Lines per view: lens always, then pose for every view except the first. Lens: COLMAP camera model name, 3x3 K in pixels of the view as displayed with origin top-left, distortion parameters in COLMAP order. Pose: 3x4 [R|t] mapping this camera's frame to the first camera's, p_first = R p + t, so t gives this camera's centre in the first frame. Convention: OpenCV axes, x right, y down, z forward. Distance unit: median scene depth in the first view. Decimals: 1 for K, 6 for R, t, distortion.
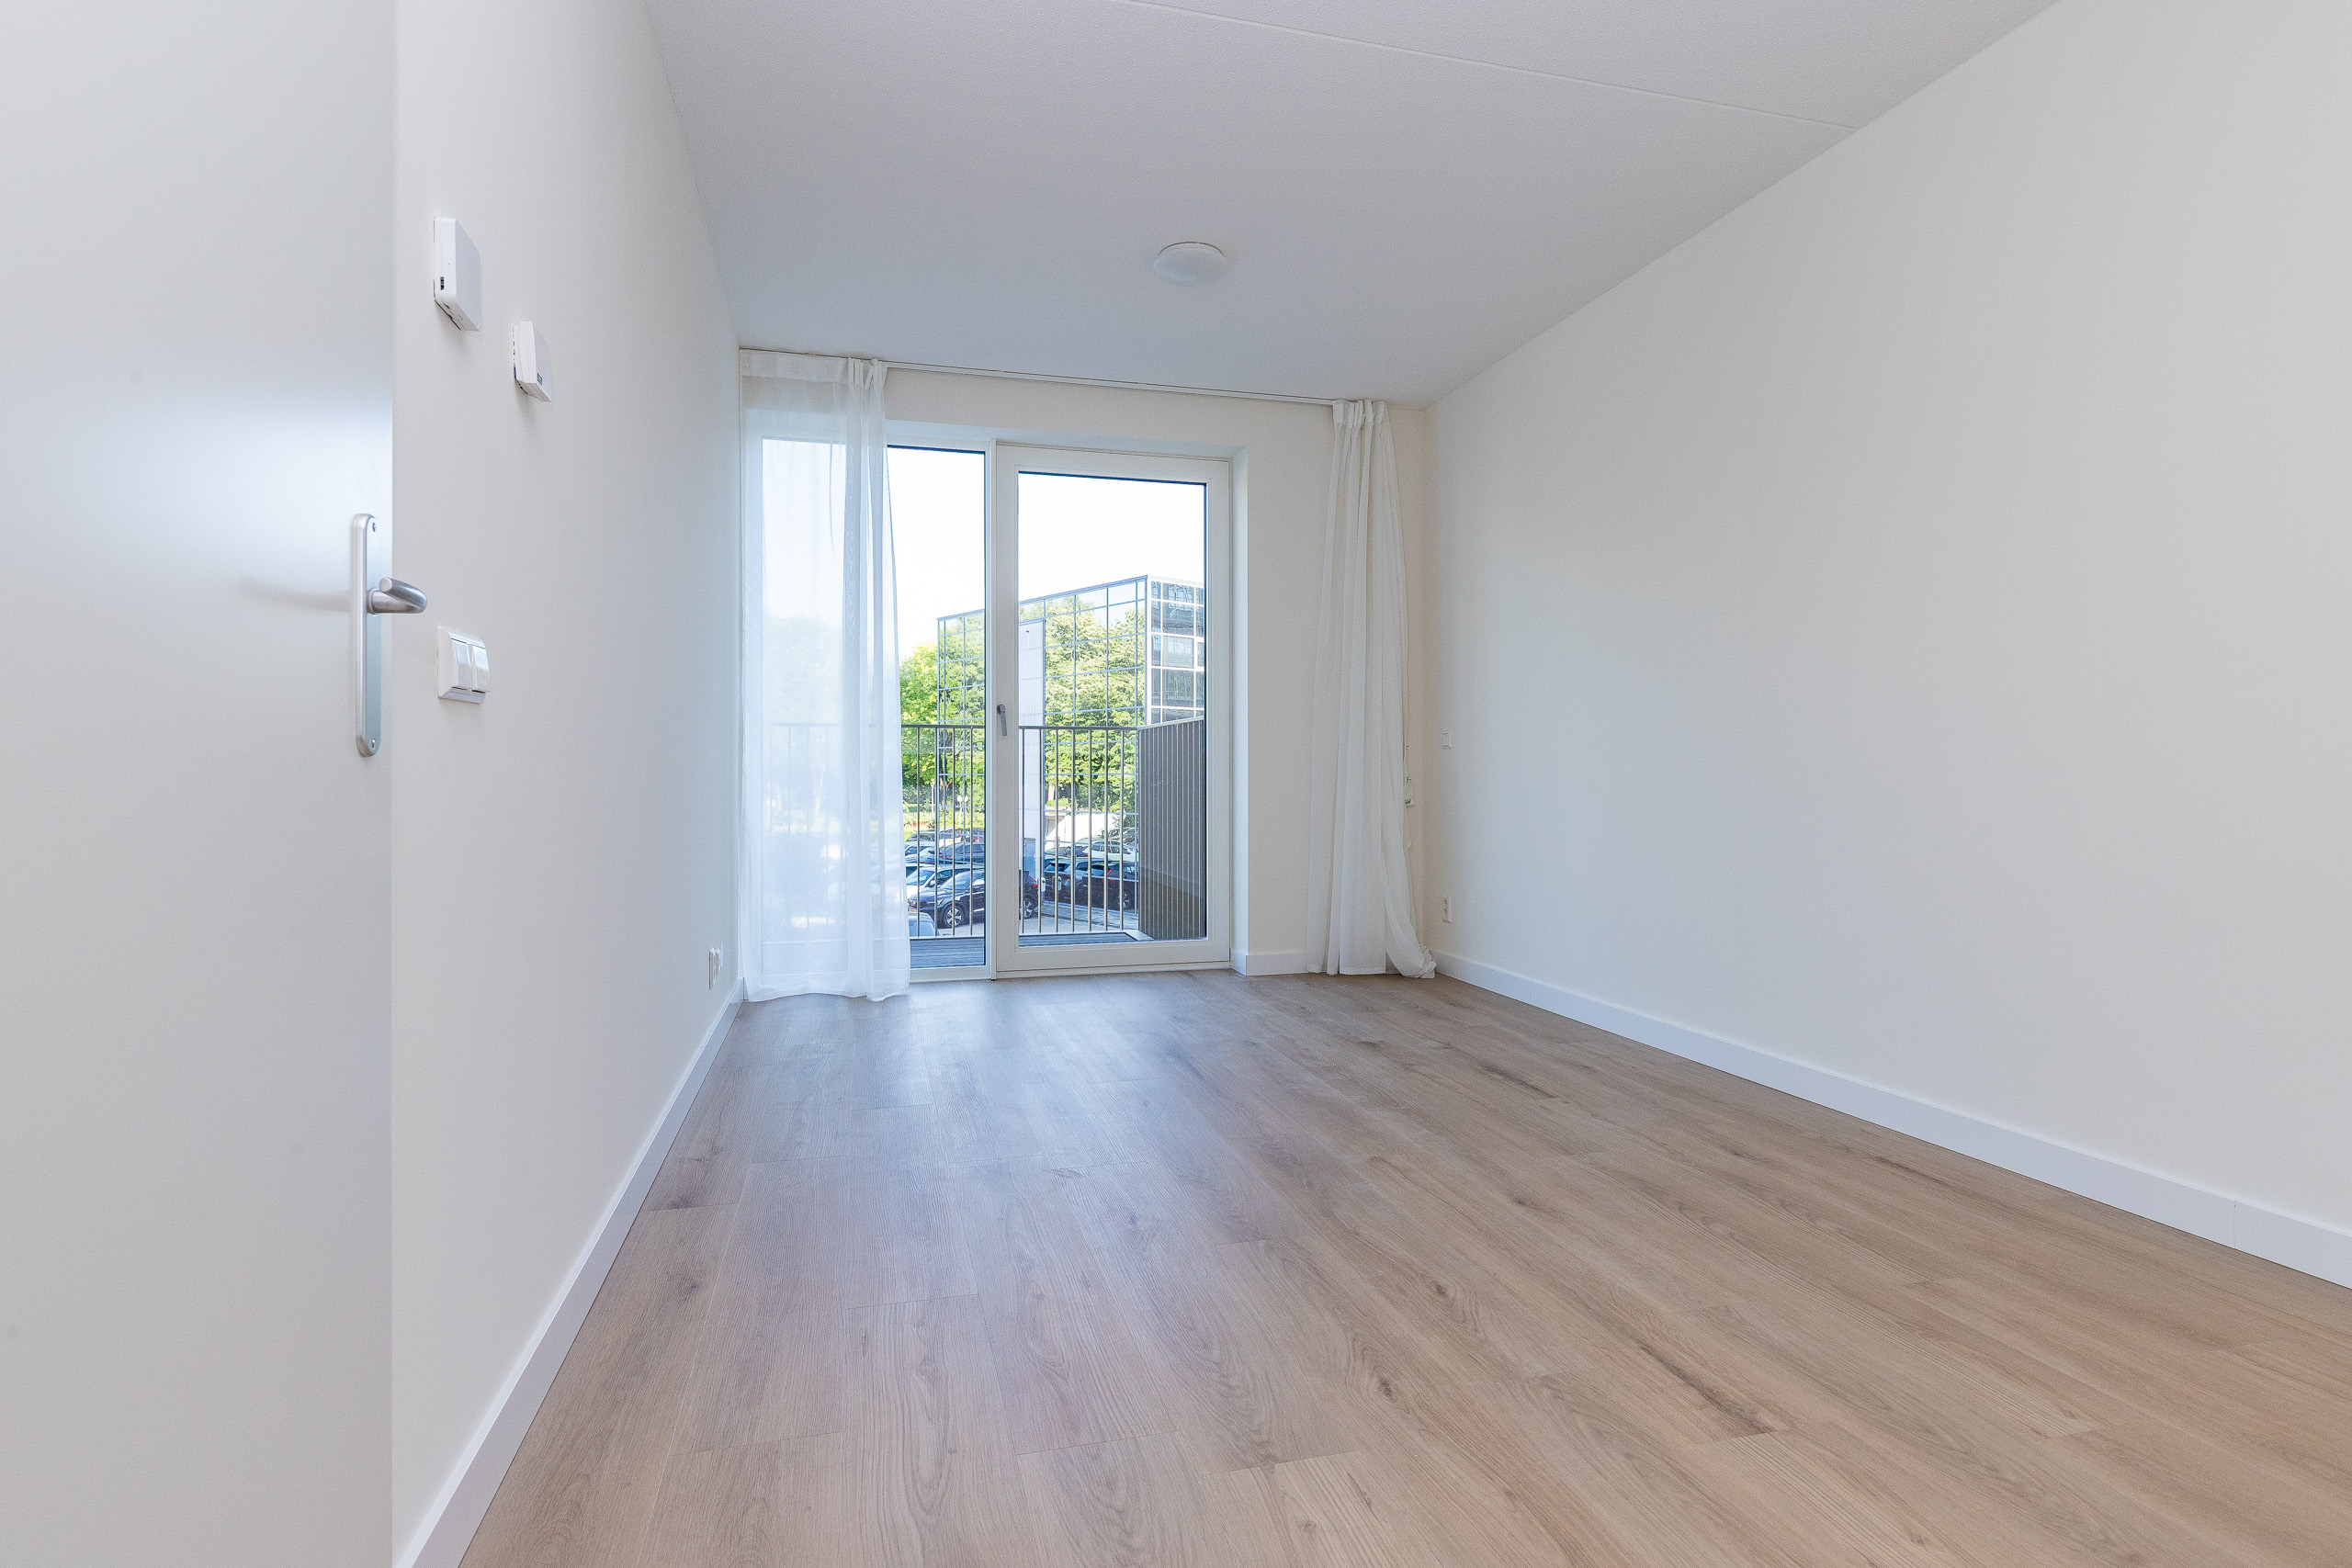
lens RADIAL K [[1145.4, 0, 1176.0], [0, 1145.4, 784.0], [0, 0, 1]] dist [-0.000272, 0.000487]
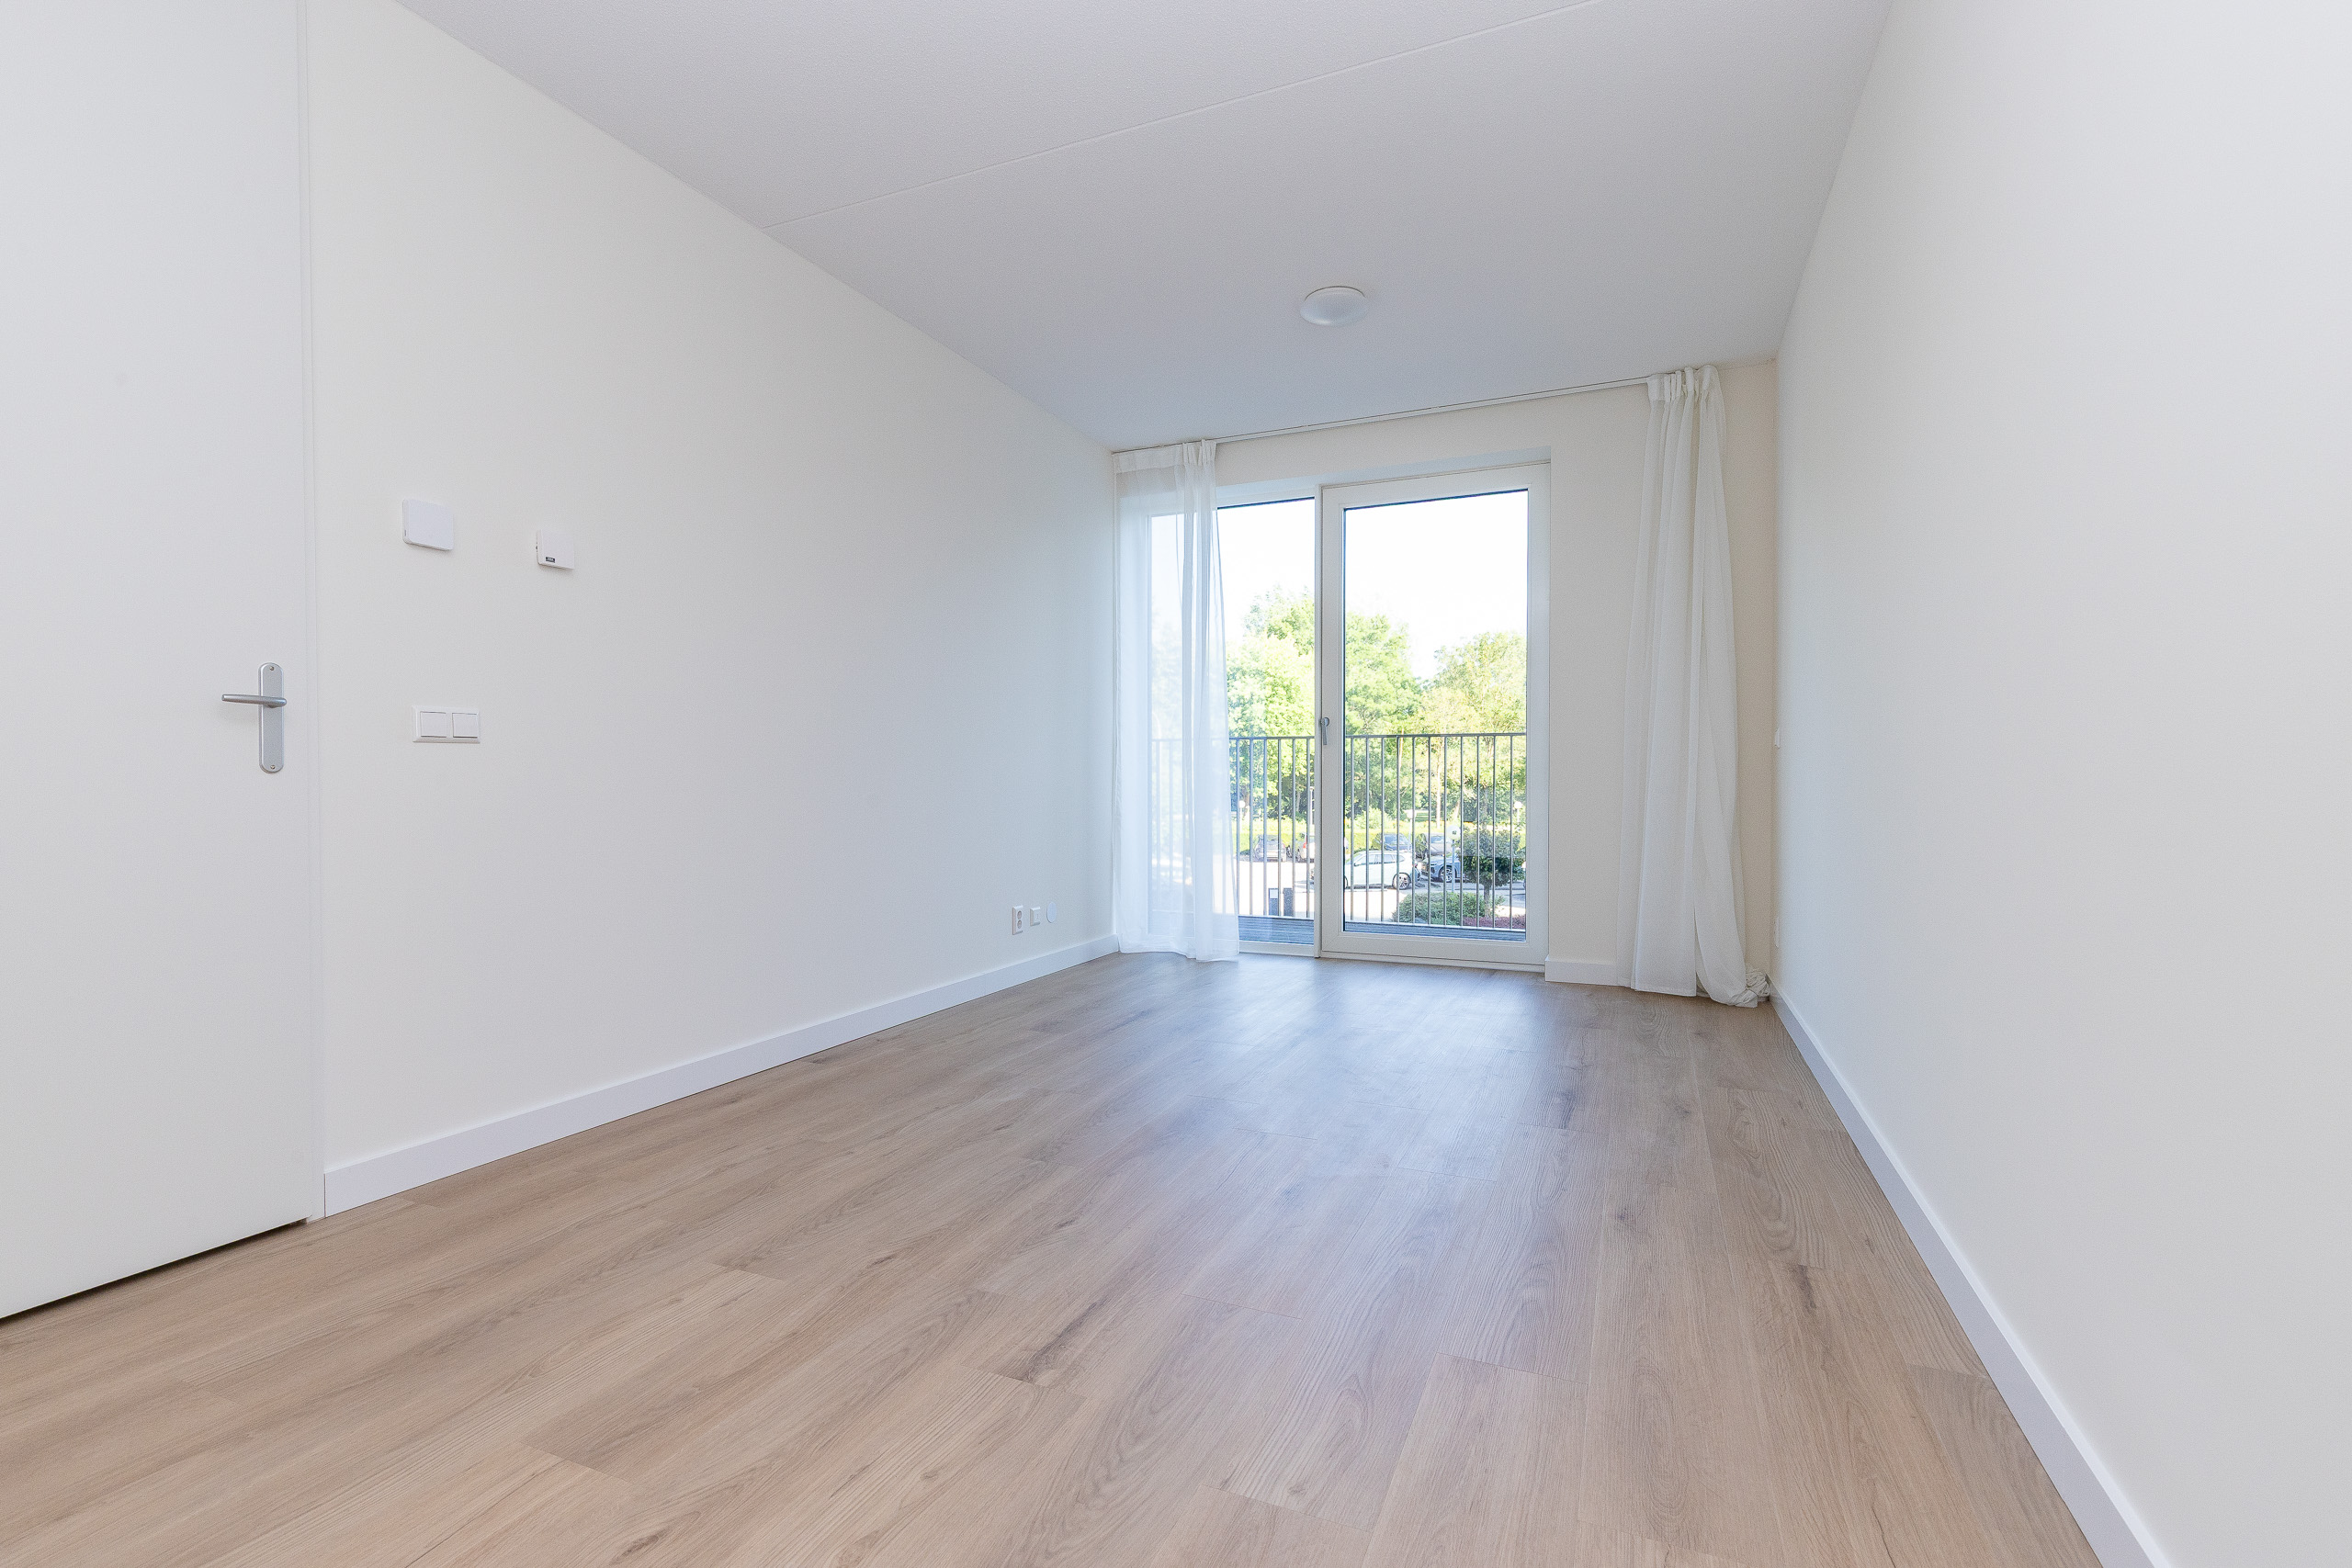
lens RADIAL K [[1050.0, 0, 1196.5], [0, 1050.0, 797.7], [0, 0, 1]] dist [0.008397, -0.000184]
pose [[0.789607, 0.008154, -0.613559, 0.417911], [-0.002580, 0.999947, 0.009969, 0.000435], [0.613608, -0.006289, 0.789586, 0.104570]]
